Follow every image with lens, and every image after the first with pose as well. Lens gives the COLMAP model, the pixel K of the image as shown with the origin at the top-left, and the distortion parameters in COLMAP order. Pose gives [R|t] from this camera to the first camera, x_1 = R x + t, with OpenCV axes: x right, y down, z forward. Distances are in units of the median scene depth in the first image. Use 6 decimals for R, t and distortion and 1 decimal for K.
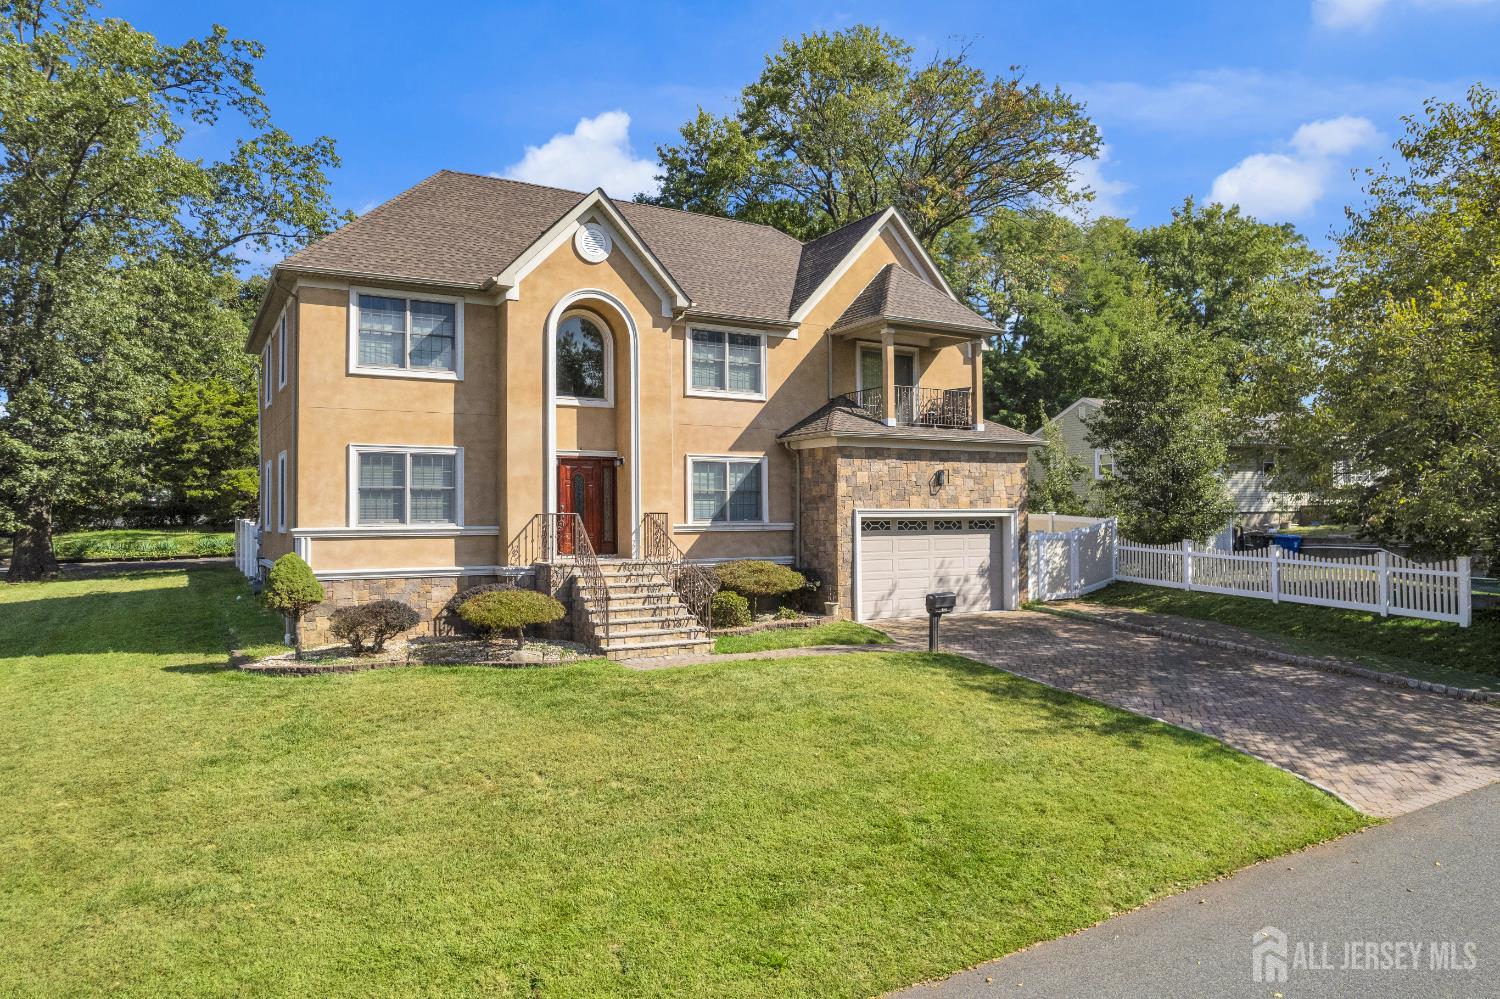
lens RADIAL K [[942.6, 0, 750.0], [0, 942.6, 499.5], [0, 0, 1]] dist [-0.019113, 0.001540]
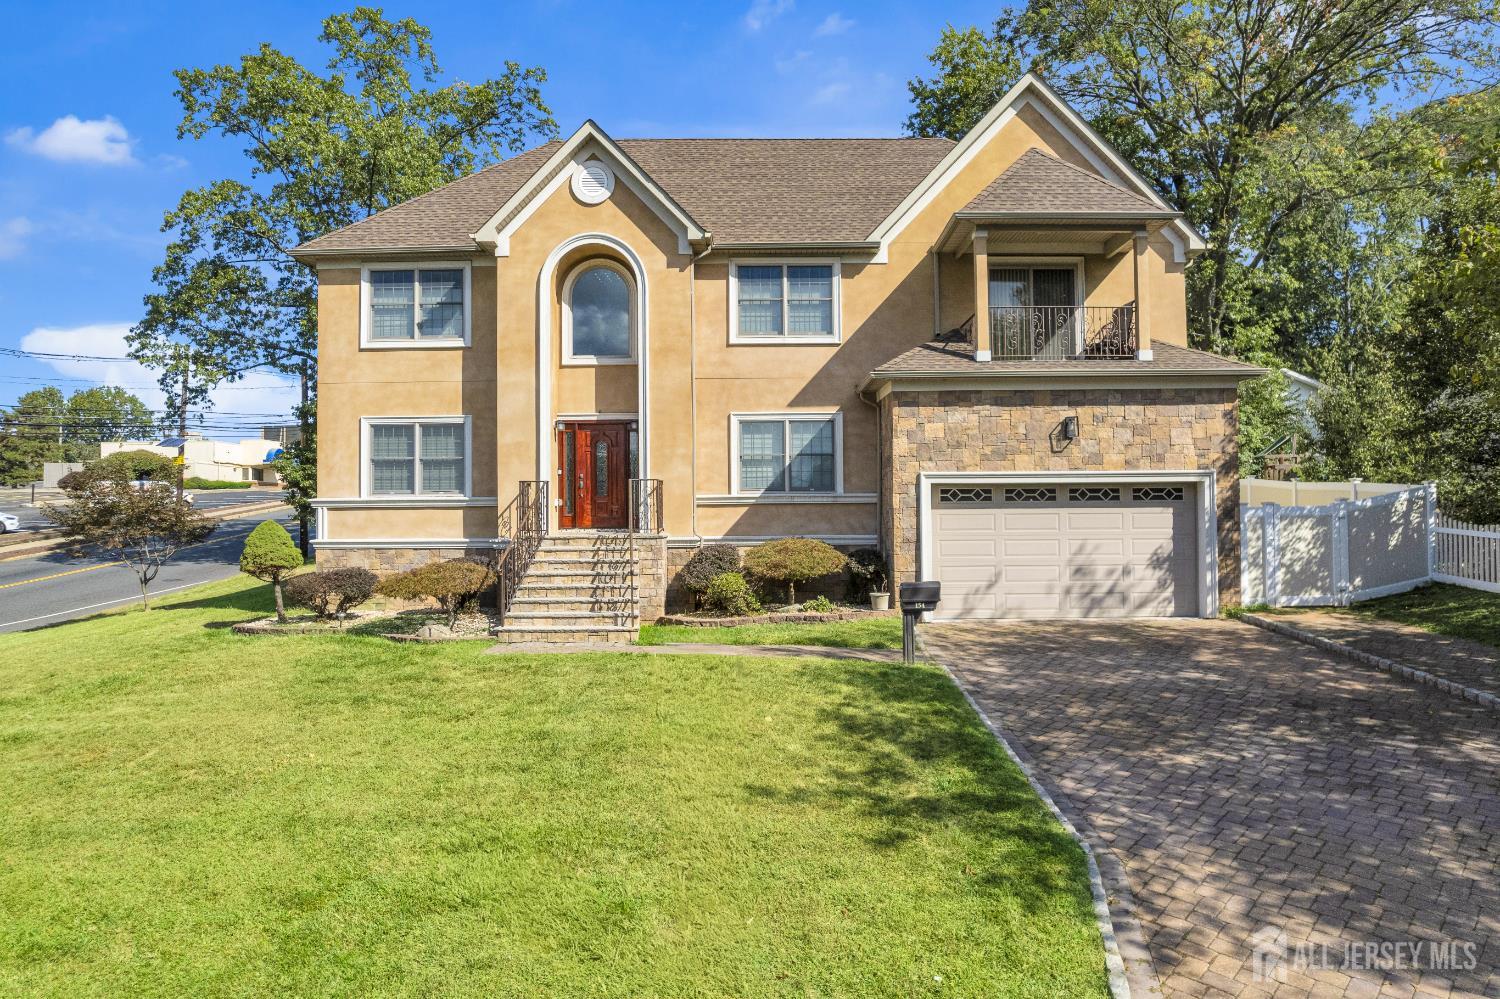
lens RADIAL K [[956.2, 0, 750.0], [0, 956.2, 499.5], [0, 0, 1]] dist [-0.042632, 0.000174]
pose [[0.860985, -0.009873, -0.508534, 0.378623], [0.012296, 0.999923, 0.001405, 0.028582], [0.508481, -0.007463, 0.861041, 0.259177]]
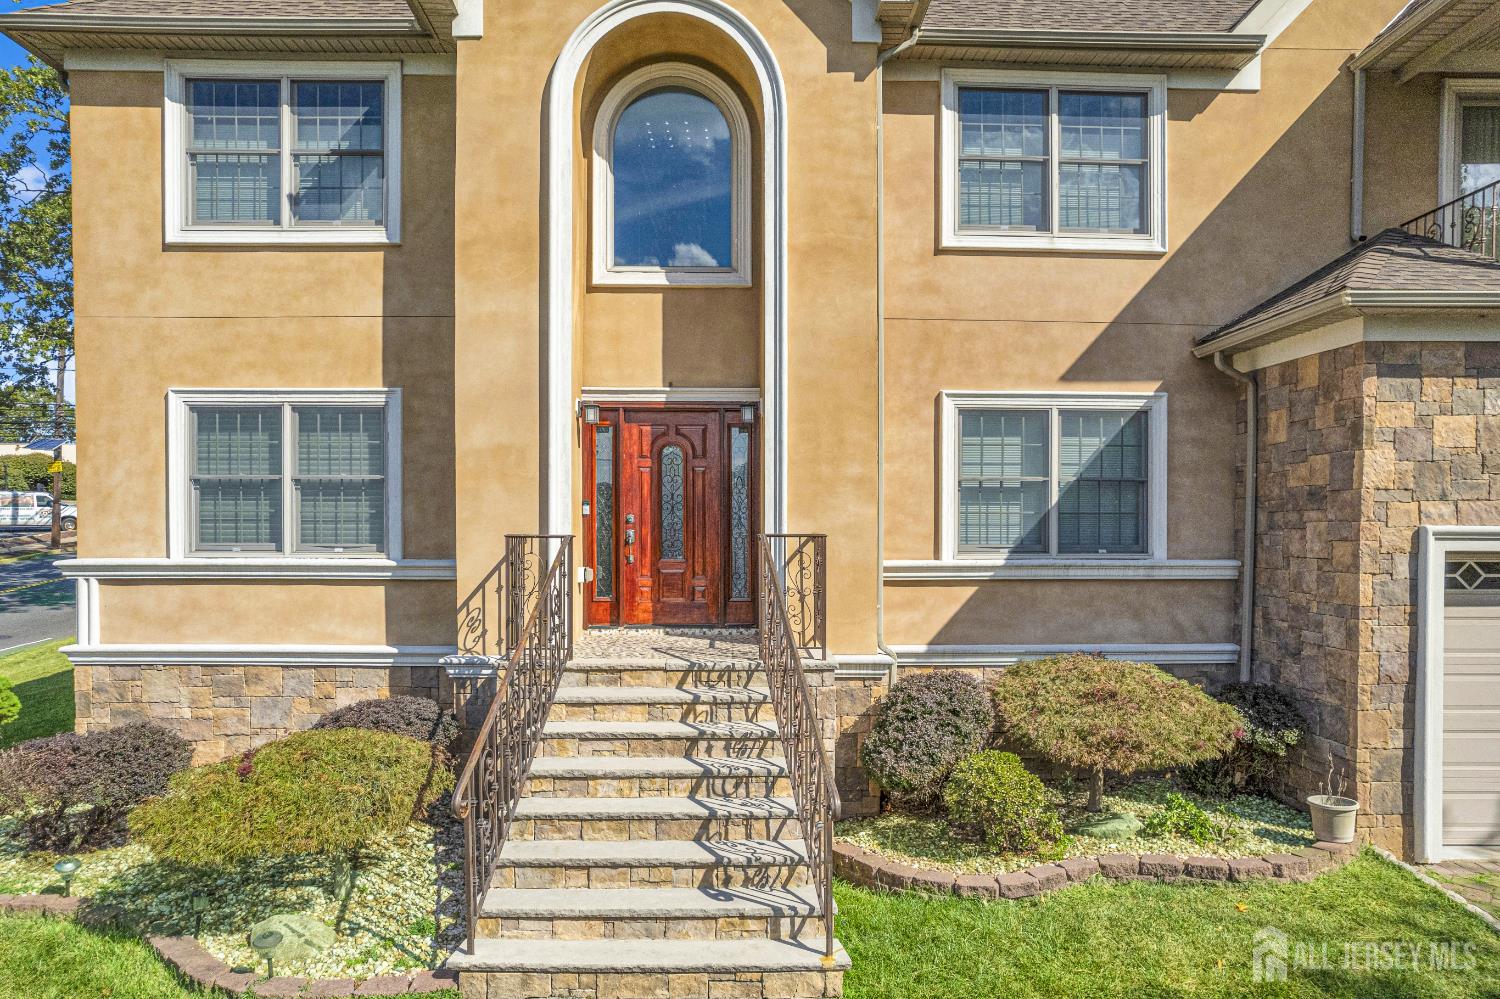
lens RADIAL K [[989.2, 0, 743.1], [0, 989.2, 552.3], [0, 0, 1]] dist [-0.065463, 0.053548]
pose [[0.872237, 0.019314, -0.488702, 0.067545], [0.001454, 0.999113, 0.042081, 0.004038], [0.489082, -0.037415, 0.871435, 0.567793]]
